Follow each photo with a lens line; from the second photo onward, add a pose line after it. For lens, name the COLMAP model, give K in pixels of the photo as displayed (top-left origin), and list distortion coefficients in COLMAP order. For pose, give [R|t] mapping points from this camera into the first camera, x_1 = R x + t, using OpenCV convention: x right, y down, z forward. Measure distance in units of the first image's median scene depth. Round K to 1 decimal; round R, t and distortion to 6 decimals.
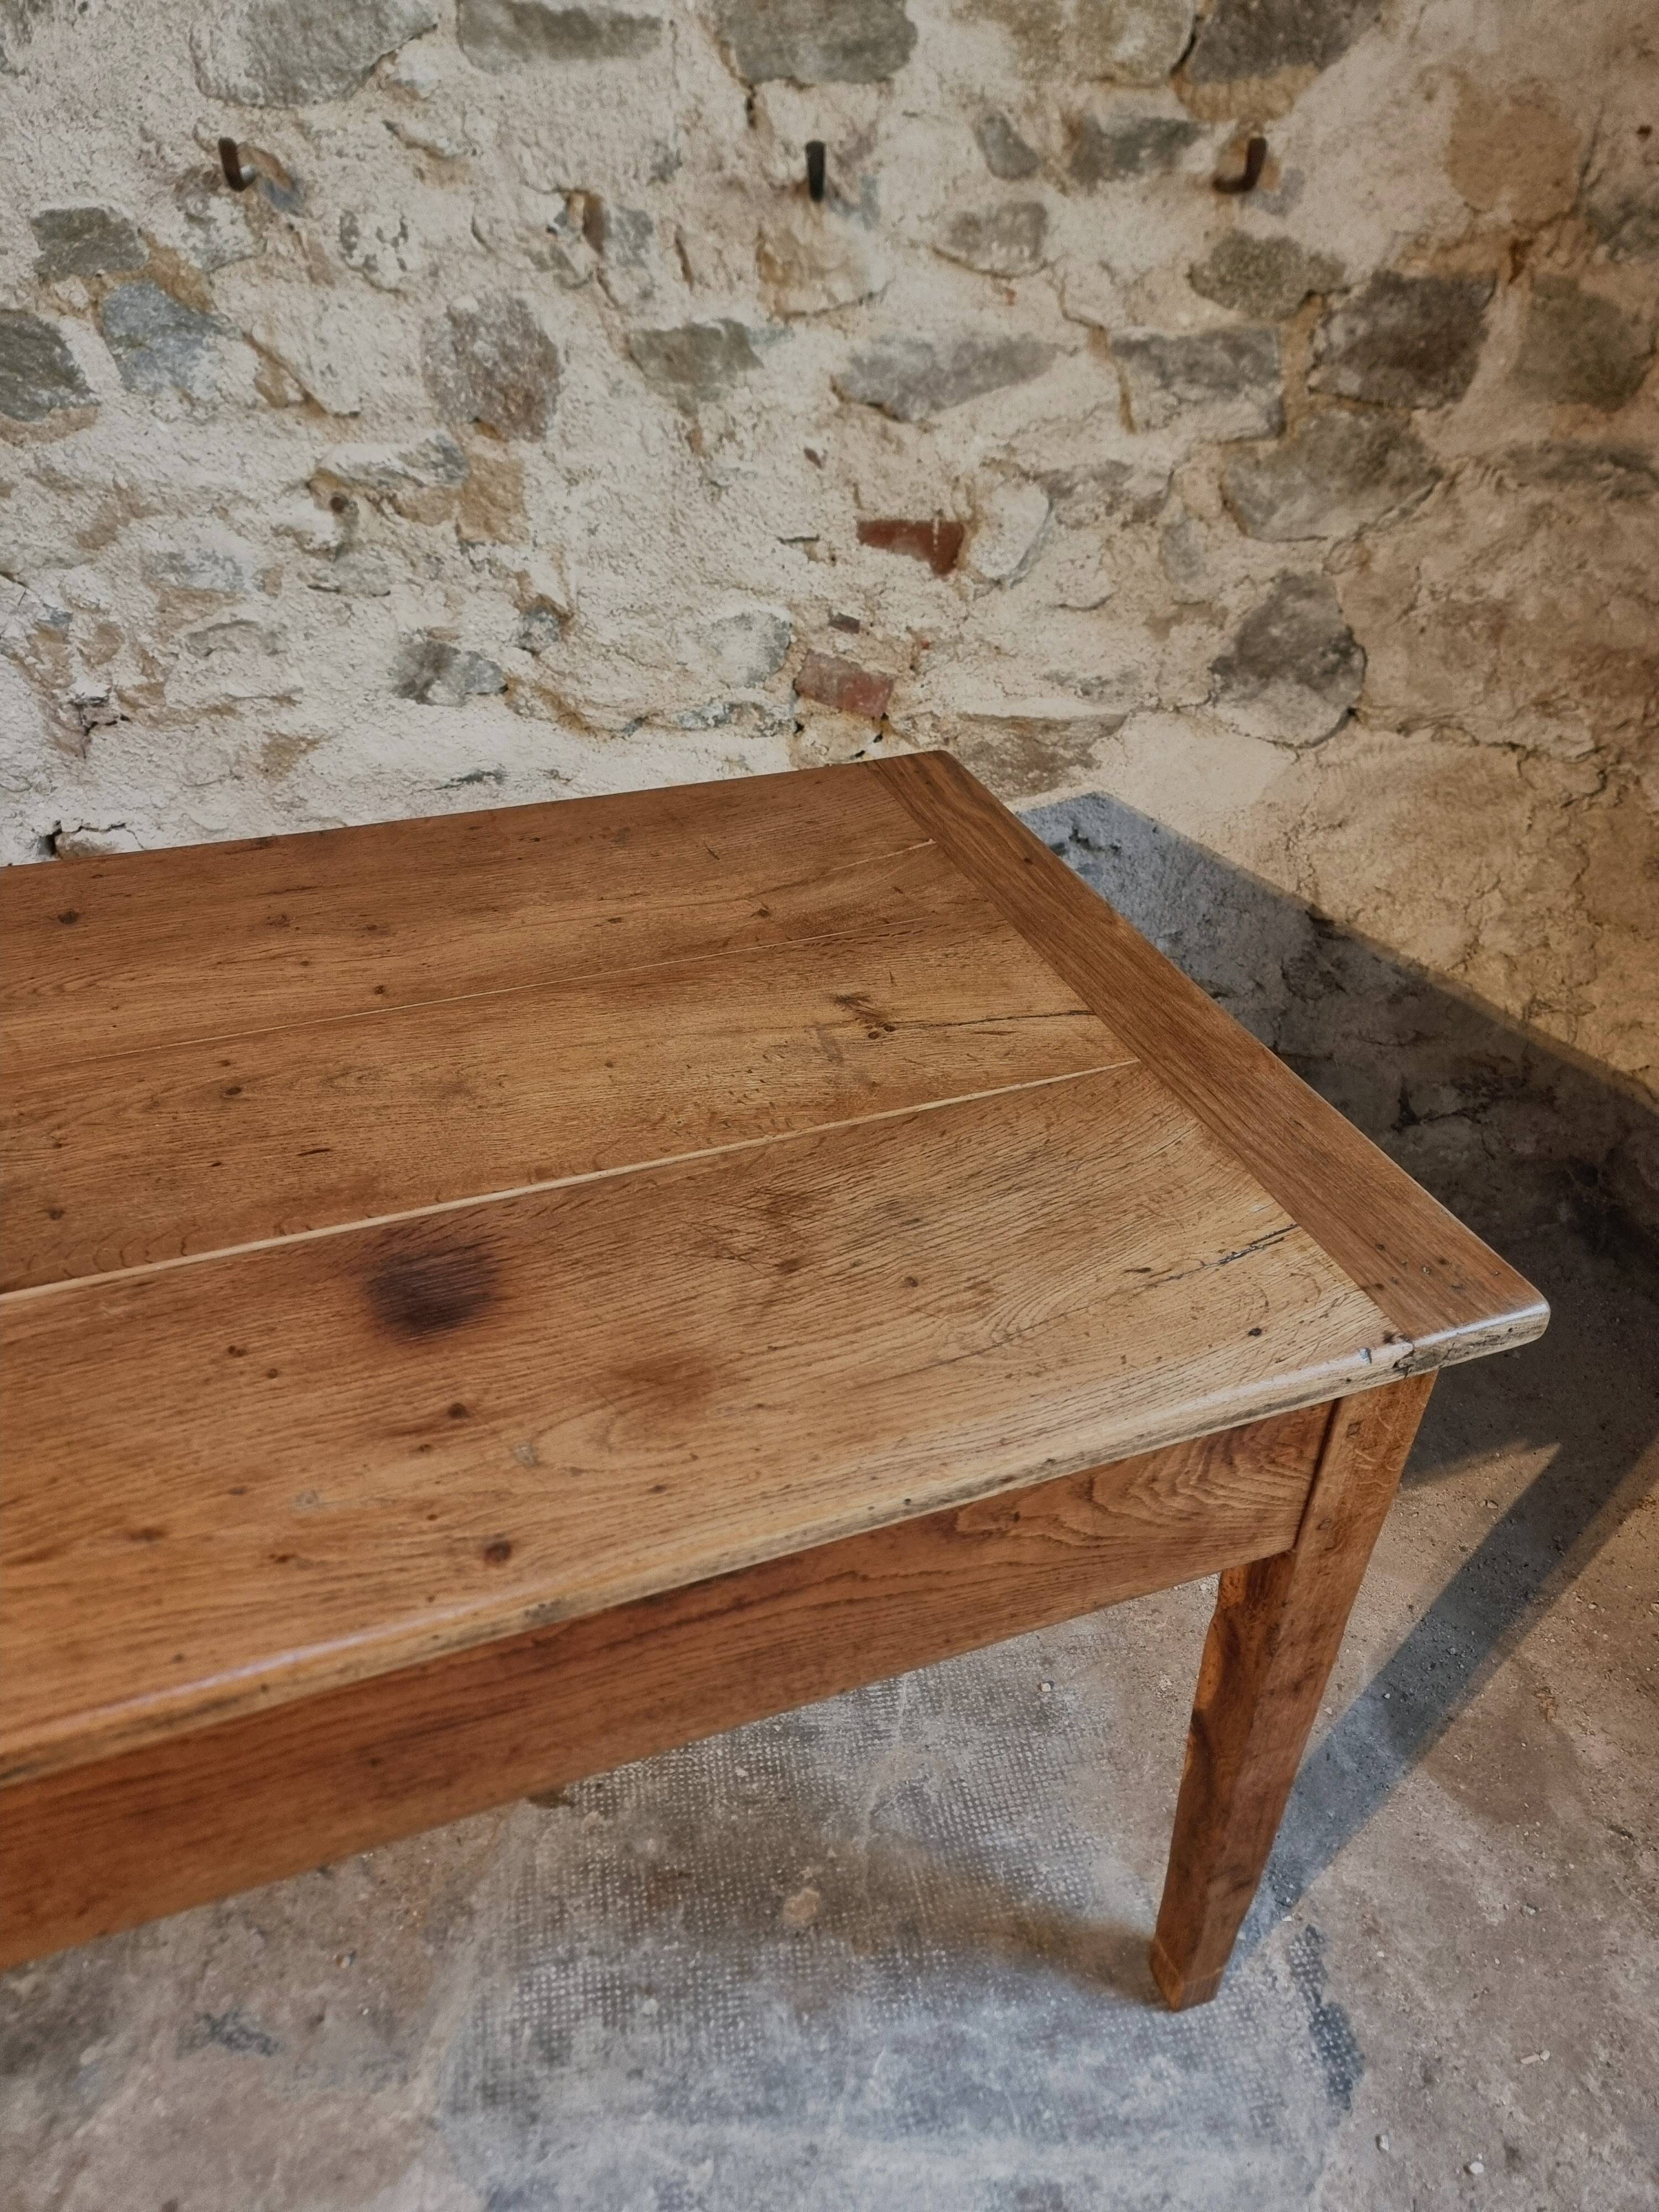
lens RADIAL K [[1549.3, 0, 821.4], [0, 1549.3, 1096.8], [0, 0, 1]] dist [0.061488, -0.062936]
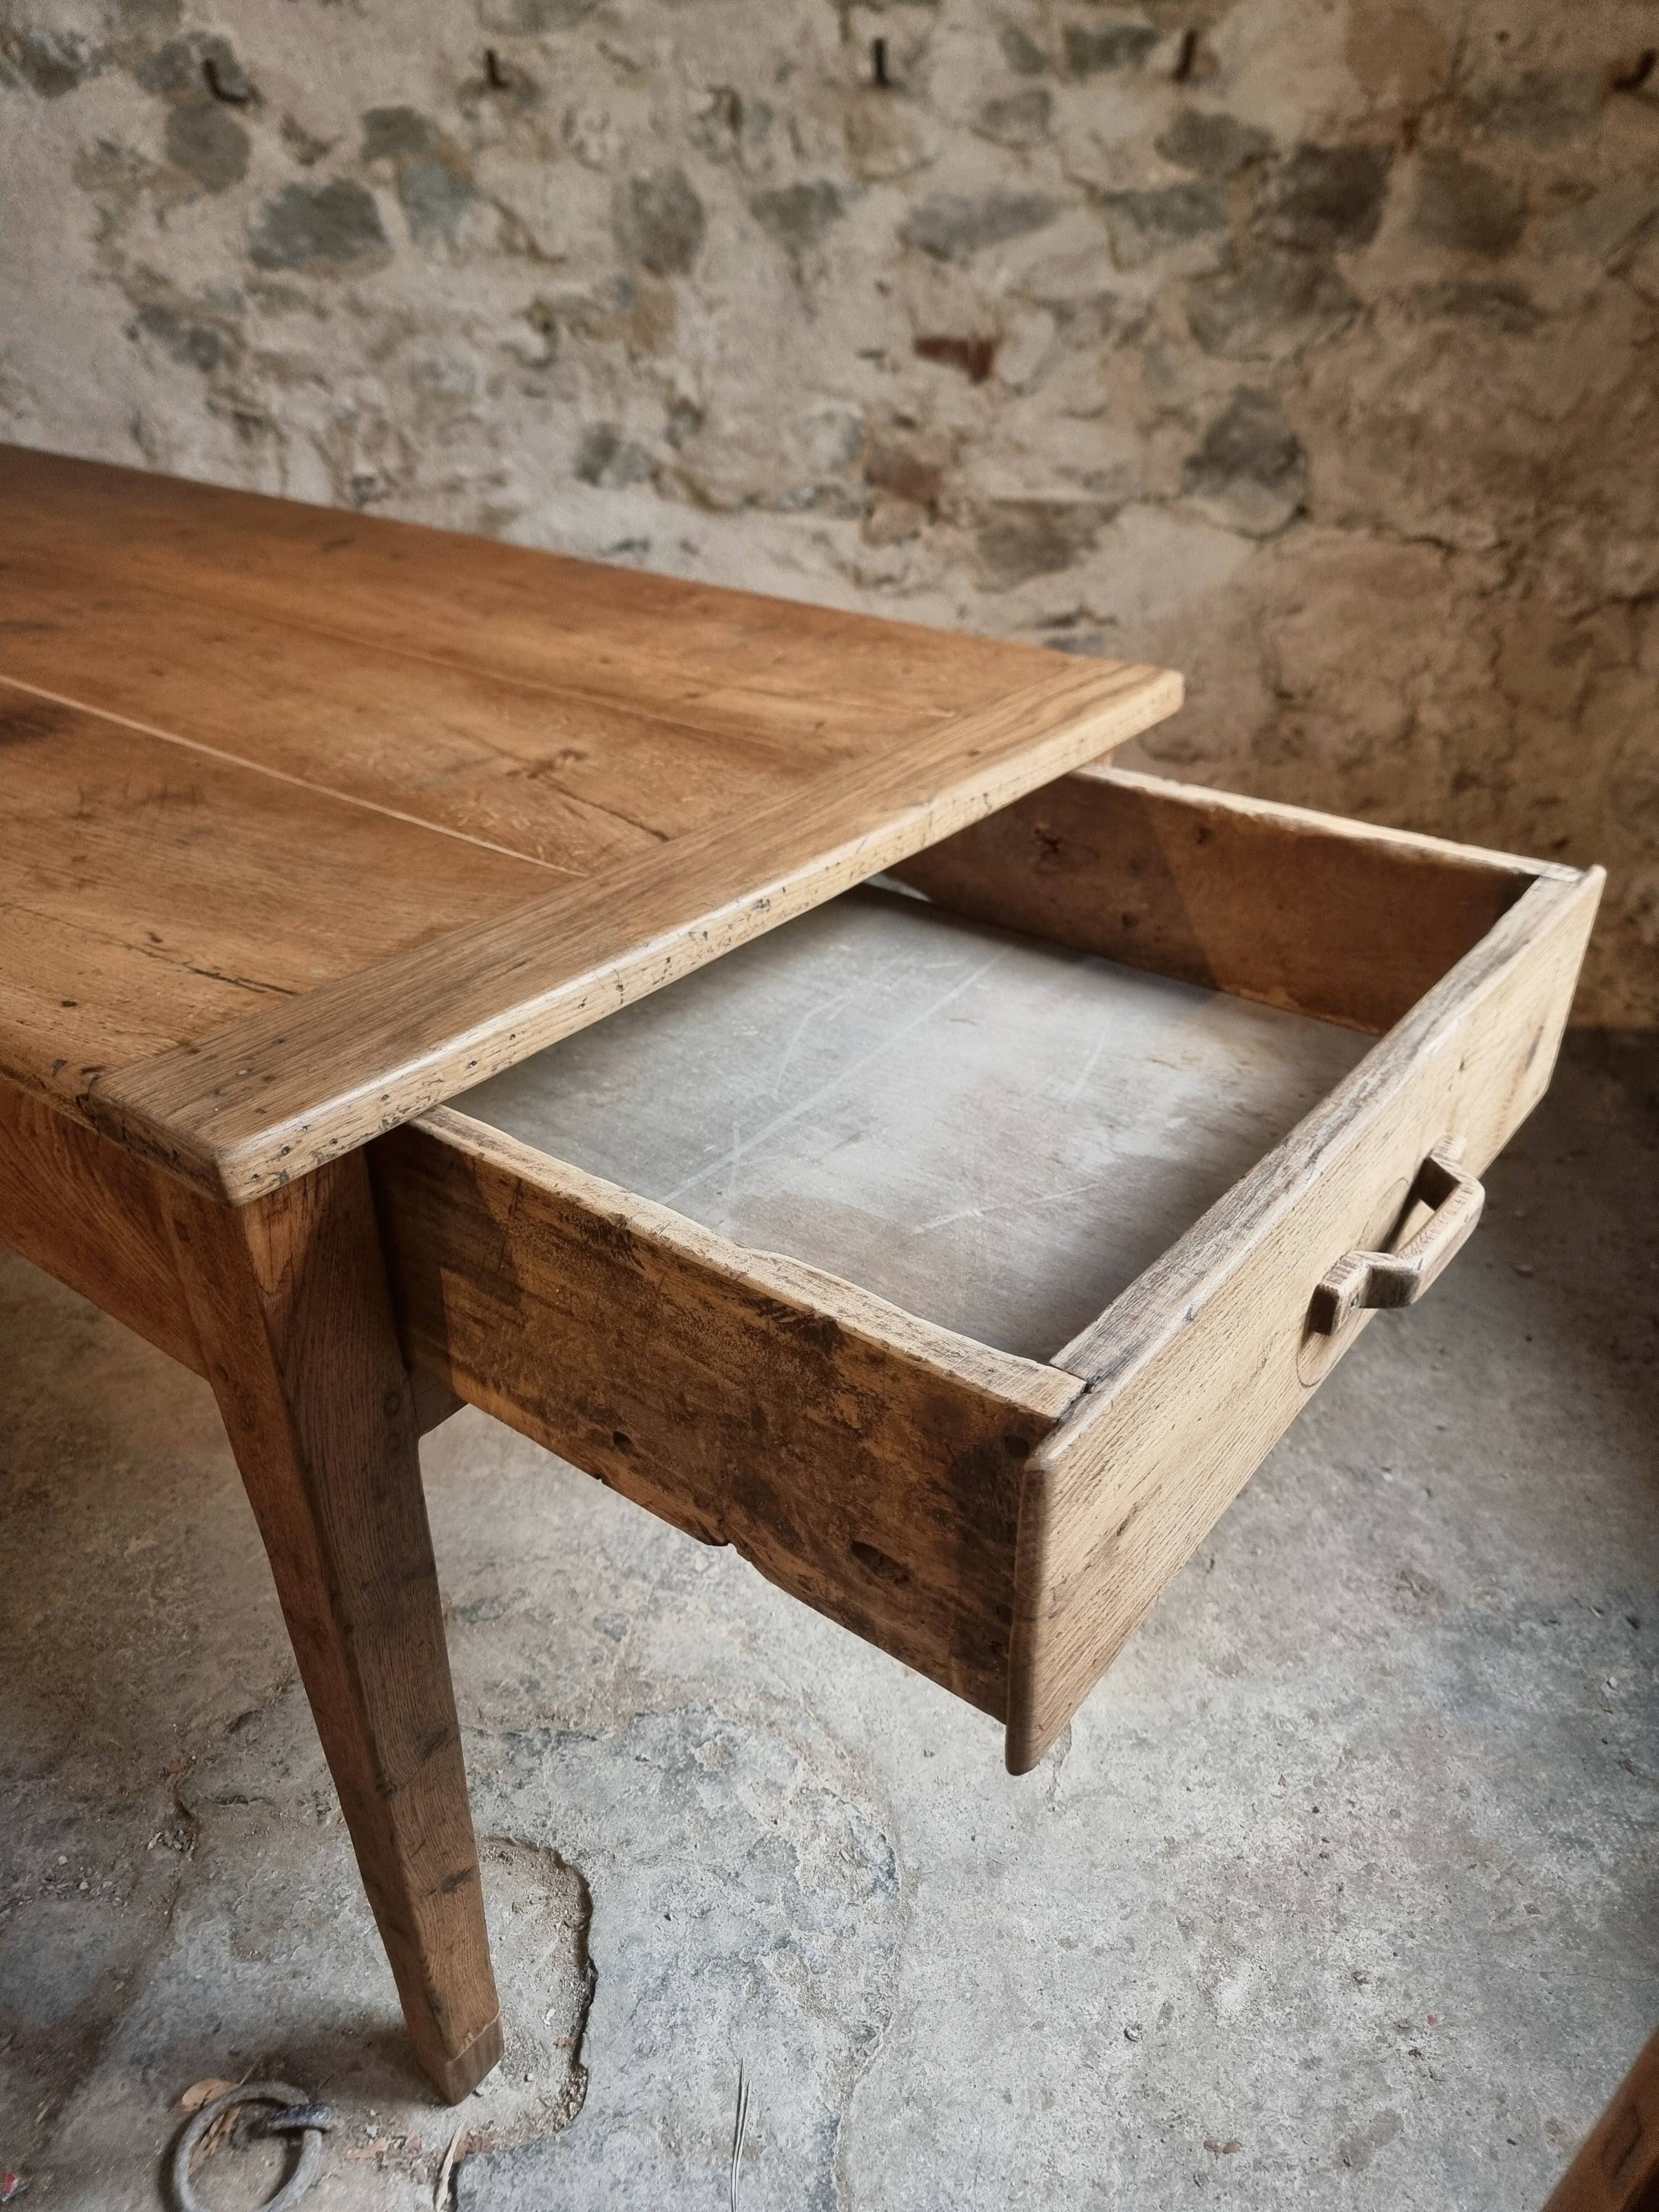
lens RADIAL K [[1567.6, 0, 832.9], [0, 1567.6, 1128.6], [0, 0, 1]] dist [0.041731, -0.049265]
pose [[0.984673, 0.088037, -0.150564, 0.222513], [-0.099985, 0.992255, -0.073705, 0.419243], [0.142909, 0.087629, 0.985849, -0.292655]]
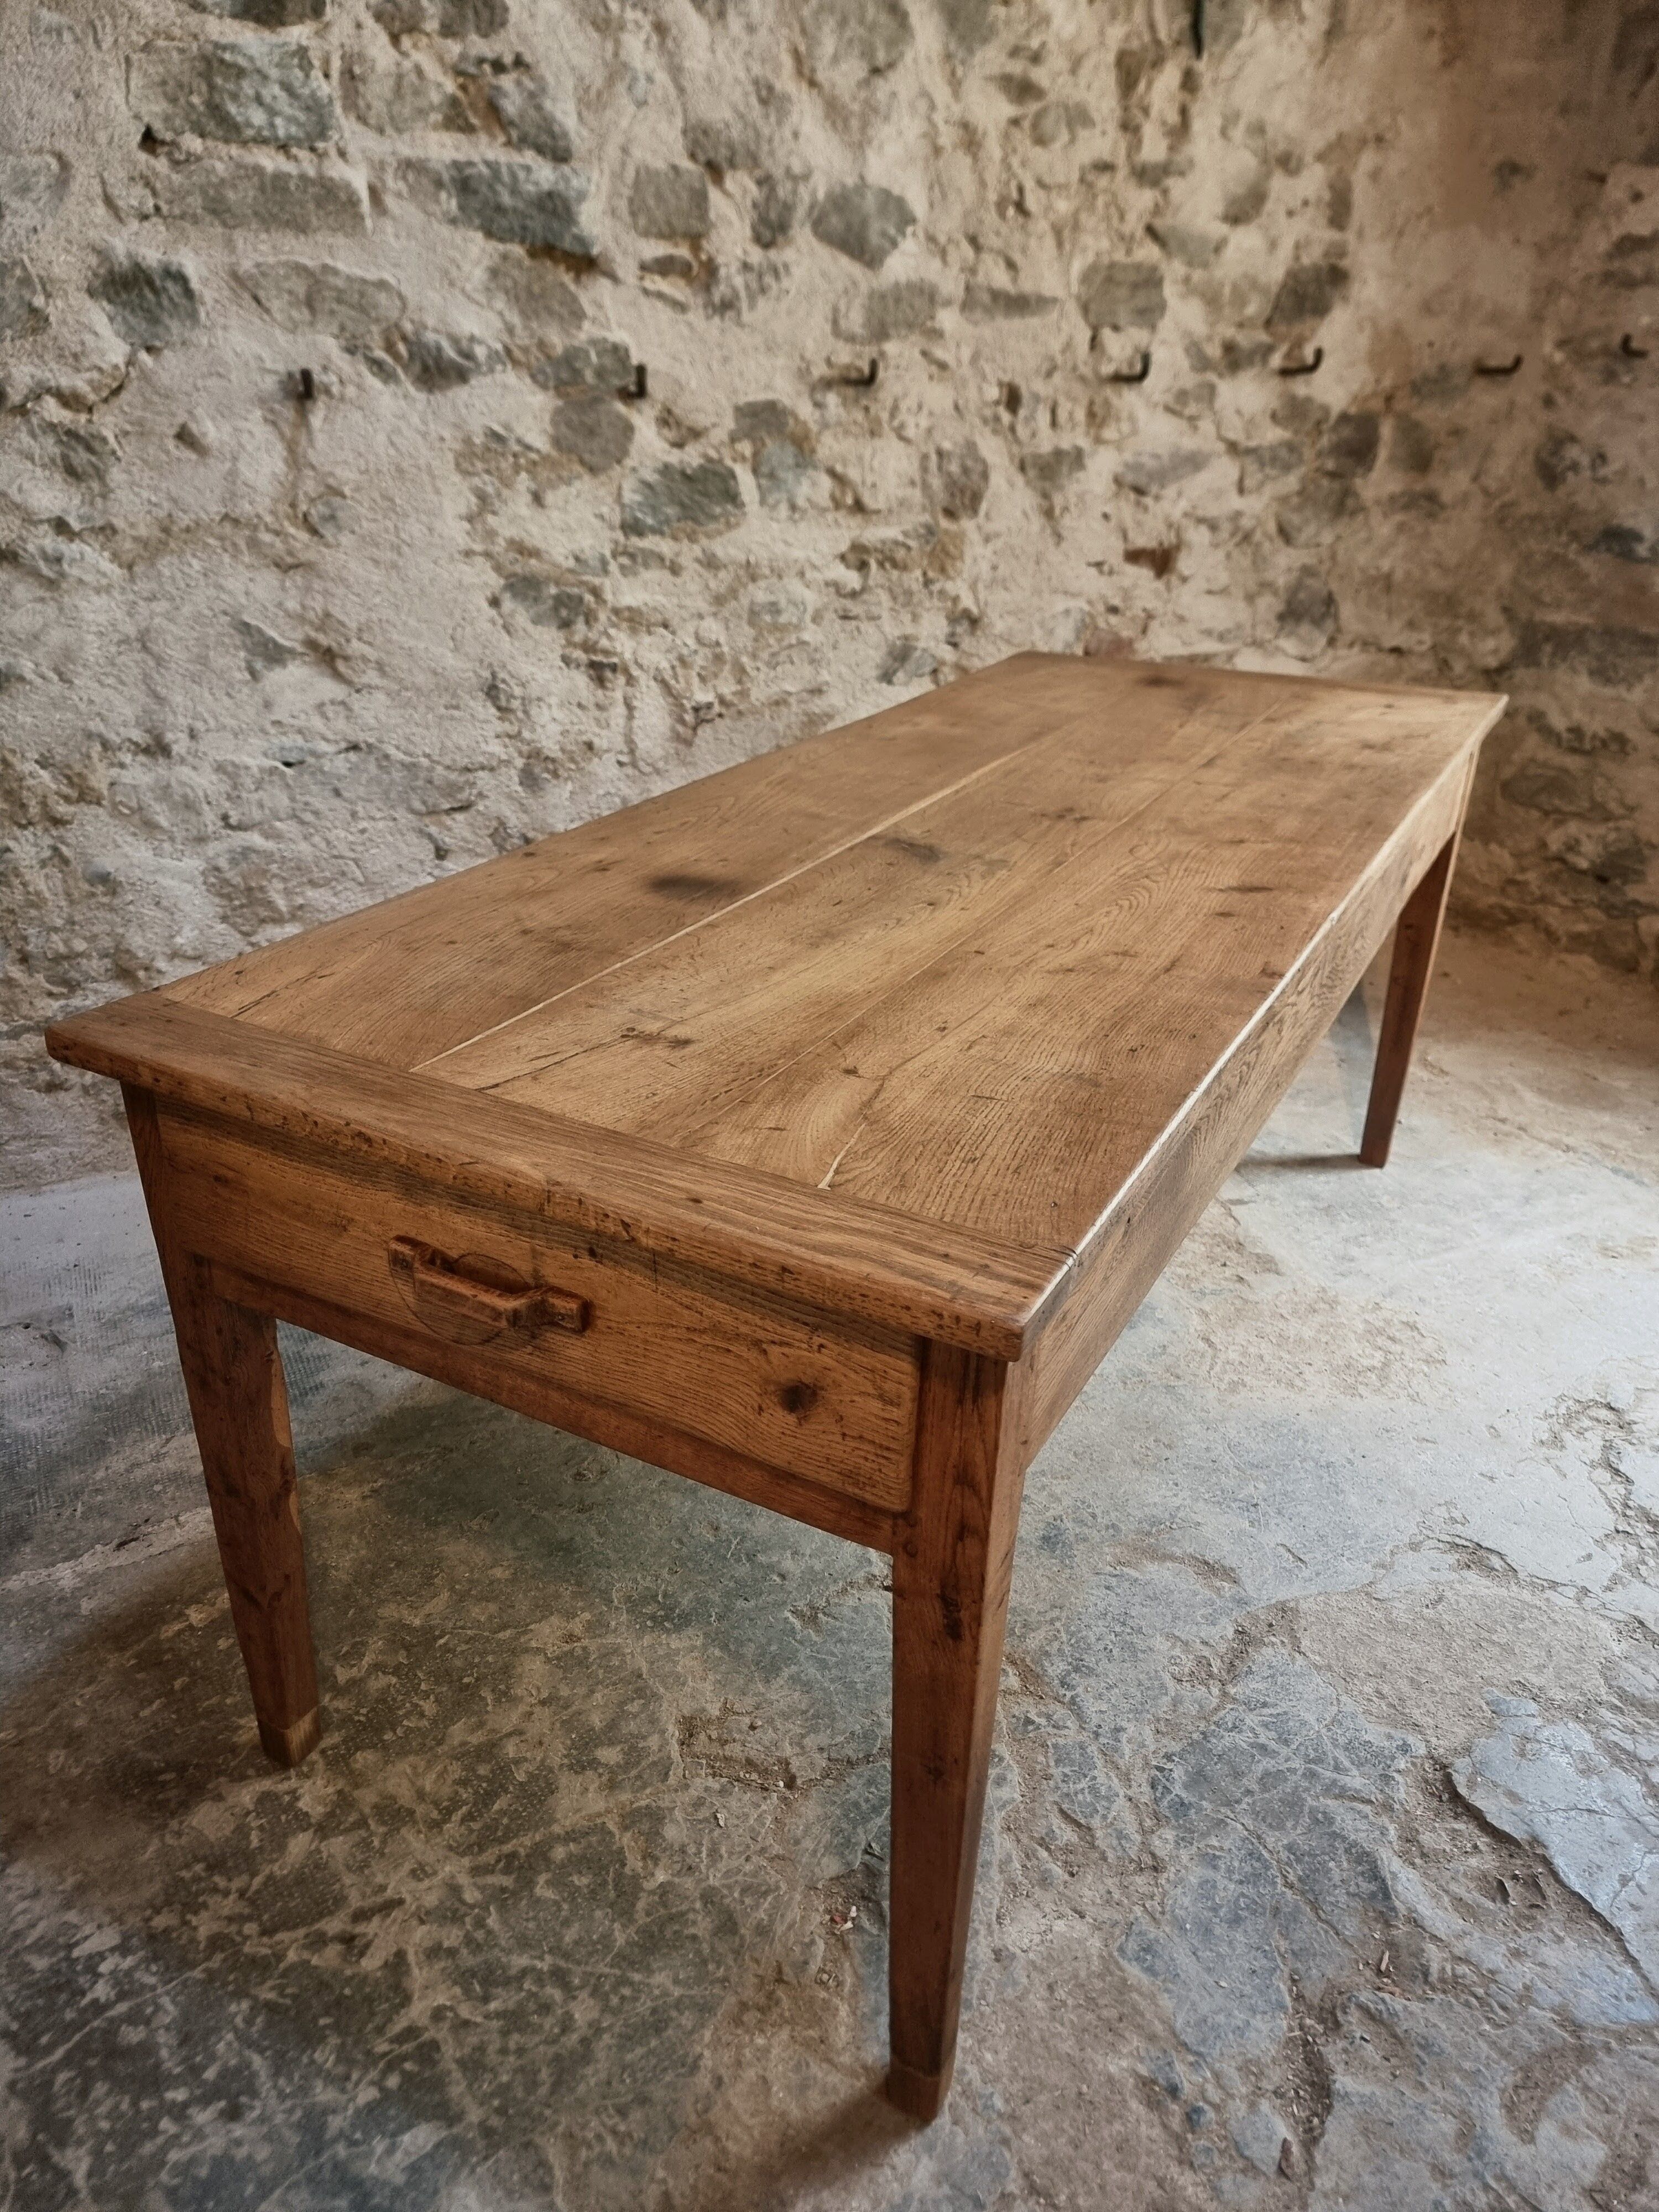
lens RADIAL K [[1554.7, 0, 817.5], [0, 1554.7, 1129.5], [0, 0, 1]] dist [0.048310, -0.042632]
pose [[0.896978, -0.206735, 0.390757, -1.186009], [0.259342, 0.961913, -0.086405, 0.360654], [-0.358011, 0.178843, 0.916430, -0.450055]]
